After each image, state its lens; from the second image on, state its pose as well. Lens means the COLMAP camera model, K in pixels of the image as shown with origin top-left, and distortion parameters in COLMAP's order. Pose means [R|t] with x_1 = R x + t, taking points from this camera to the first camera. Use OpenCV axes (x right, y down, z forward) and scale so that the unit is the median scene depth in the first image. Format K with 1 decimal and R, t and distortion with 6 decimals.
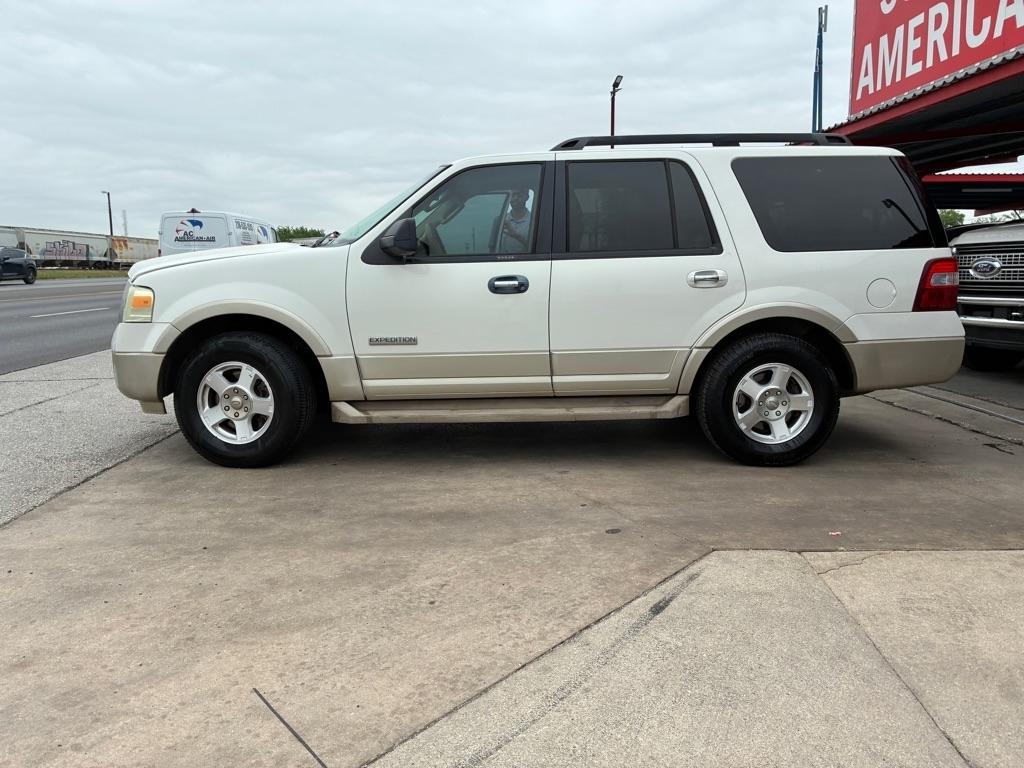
lens RADIAL K [[795.4, 0, 517.2], [0, 795.4, 371.1], [0, 0, 1]] dist [0.047631, -0.066117]
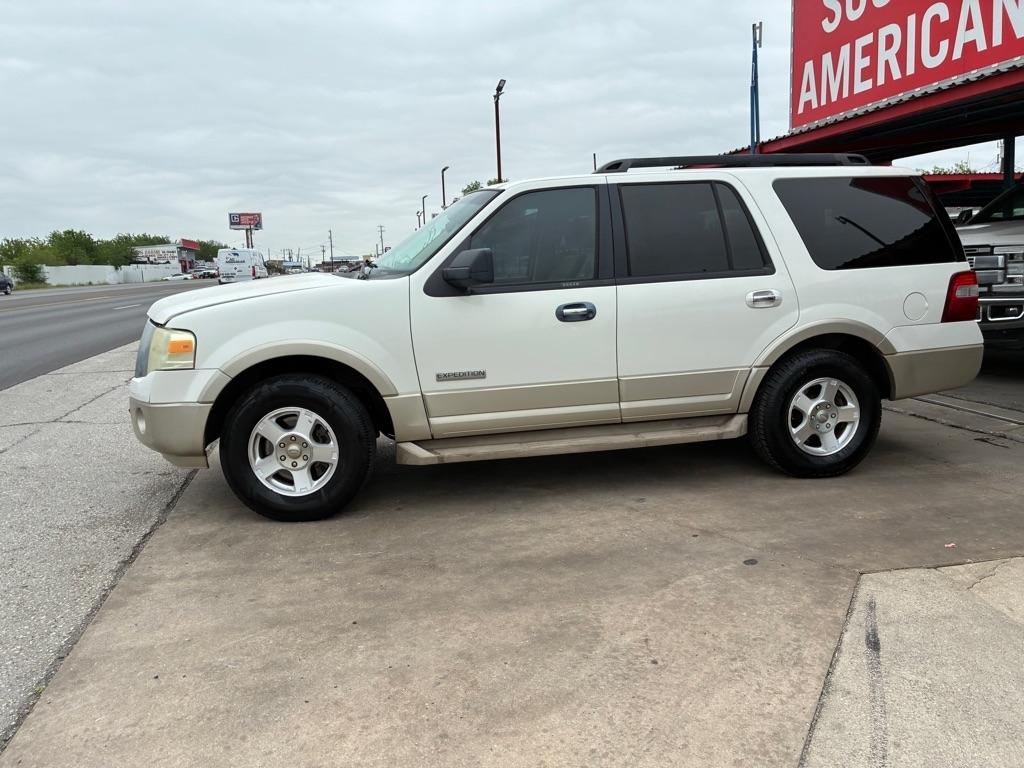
lens RADIAL K [[796.6, 0, 510.9], [0, 796.6, 374.3], [0, 0, 1]] dist [0.025842, -0.016972]
pose [[0.984264, -0.051837, 0.168928, -0.258358], [0.051065, 0.998656, 0.008913, -0.045472], [-0.169163, -0.000147, 0.985588, 0.048978]]
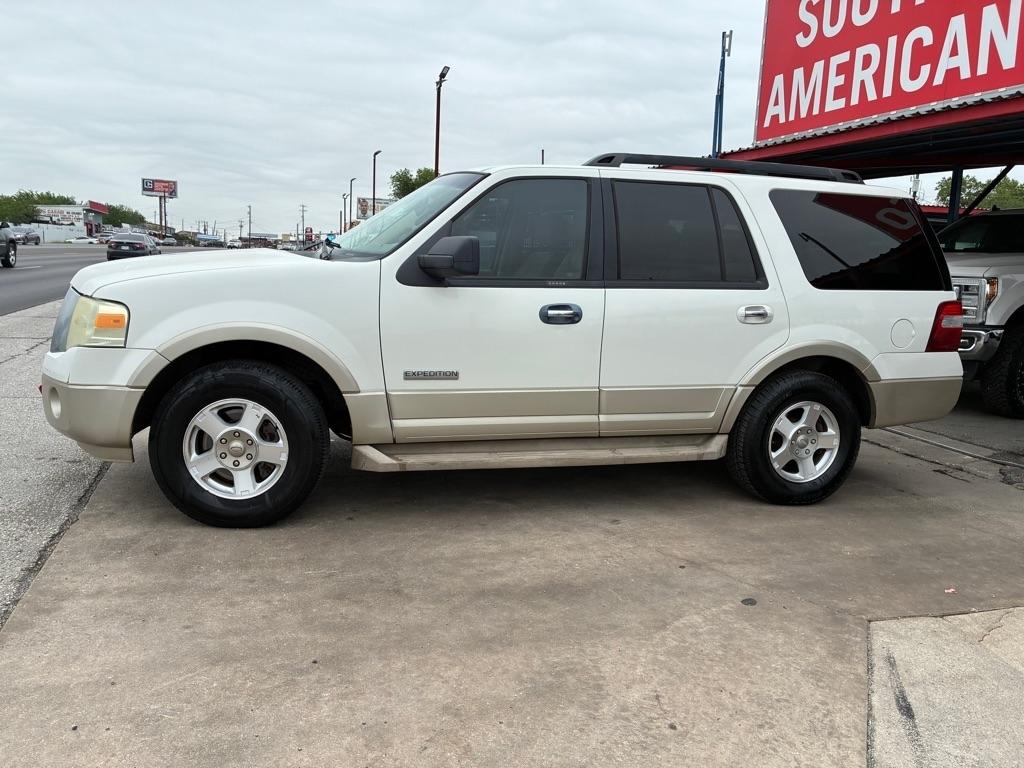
lens RADIAL K [[798.4, 0, 499.9], [0, 798.4, 367.0], [0, 0, 1]] dist [0.045731, -0.057422]
pose [[0.965515, 0.014342, 0.259951, -0.309371], [-0.017098, 0.999819, 0.008344, -0.055272], [-0.259784, -0.012501, 0.965586, 0.146929]]
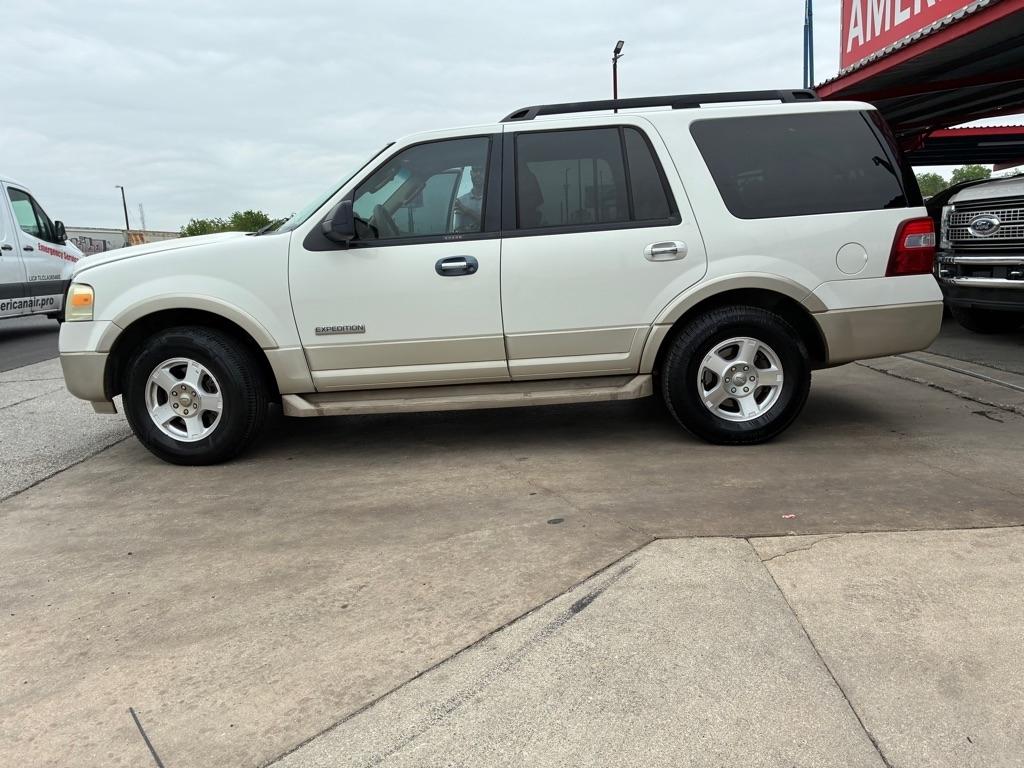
lens RADIAL K [[794.2, 0, 516.6], [0, 794.2, 390.2], [0, 0, 1]] dist [0.044769, -0.059931]
pose [[0.998791, -0.037533, -0.031744, 0.085337], [0.039108, 0.997955, 0.050567, -0.005584], [0.029781, -0.051747, 0.998216, 0.040175]]
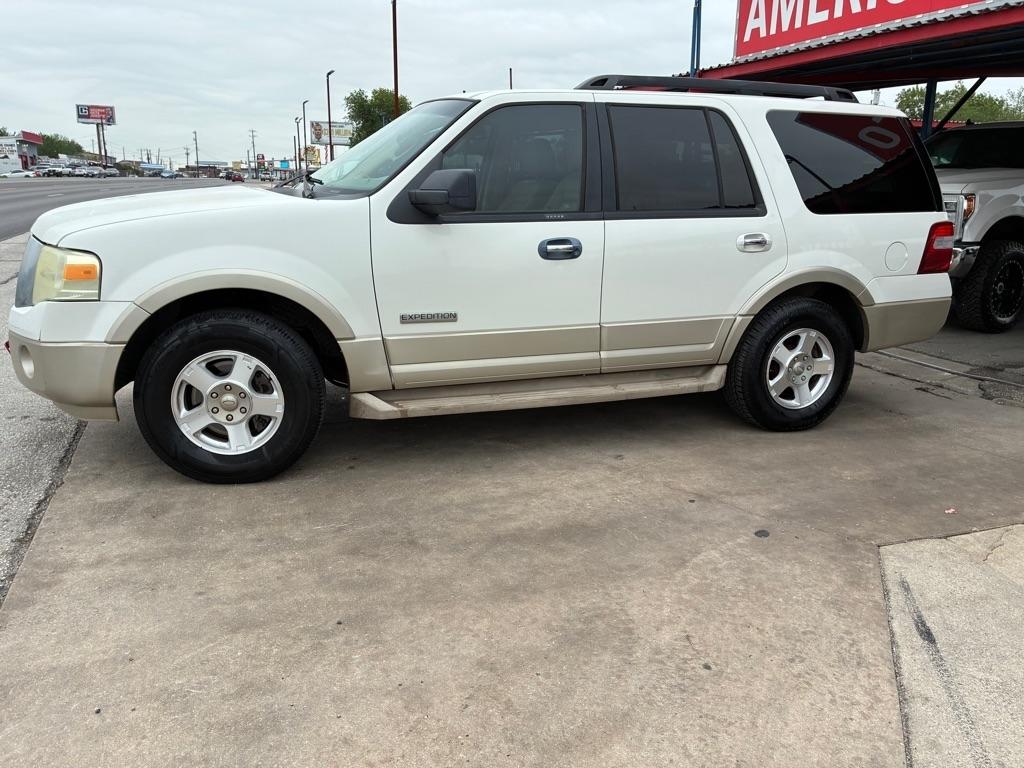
lens RADIAL K [[799.7, 0, 519.9], [0, 799.7, 372.3], [0, 0, 1]] dist [0.044473, -0.056573]
pose [[0.945811, -0.049531, 0.320917, -0.336722], [0.015841, 0.994159, 0.106755, -0.068794], [-0.324330, -0.095886, 0.941072, 0.181777]]
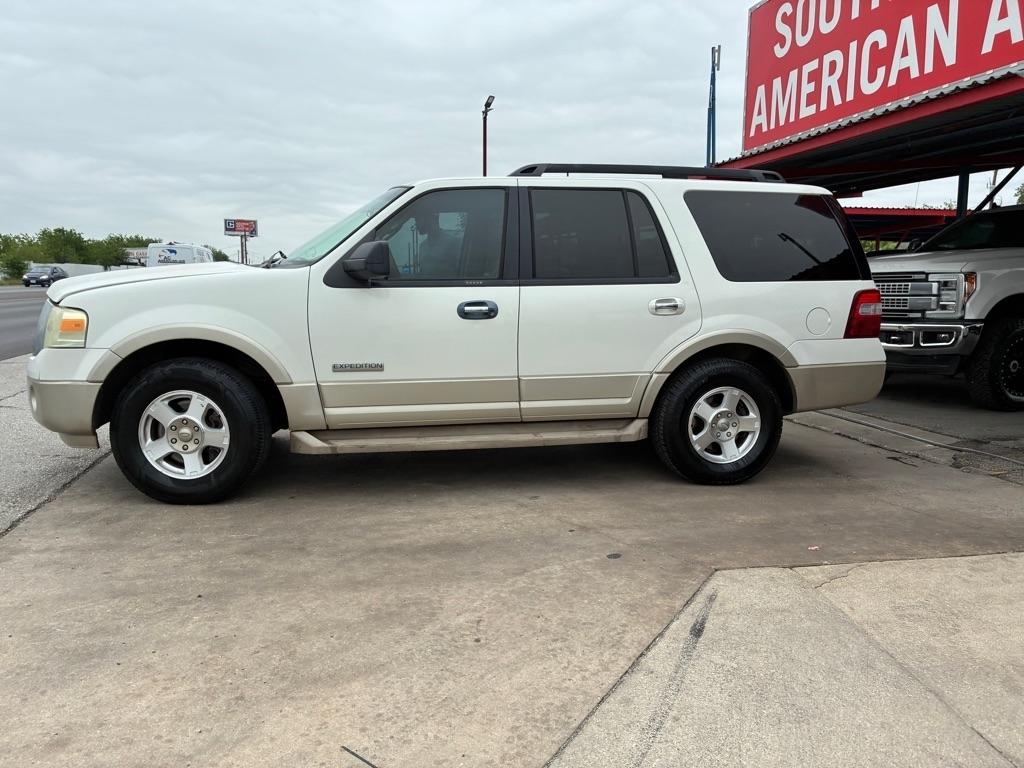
lens RADIAL K [[798.4, 0, 520.9], [0, 798.4, 381.7], [0, 0, 1]] dist [0.041164, -0.052777]
pose [[0.982260, -0.007334, 0.187381, -0.144633], [0.008680, 0.999942, -0.006366, -0.012561], [-0.187324, 0.007879, 0.982267, 0.013675]]
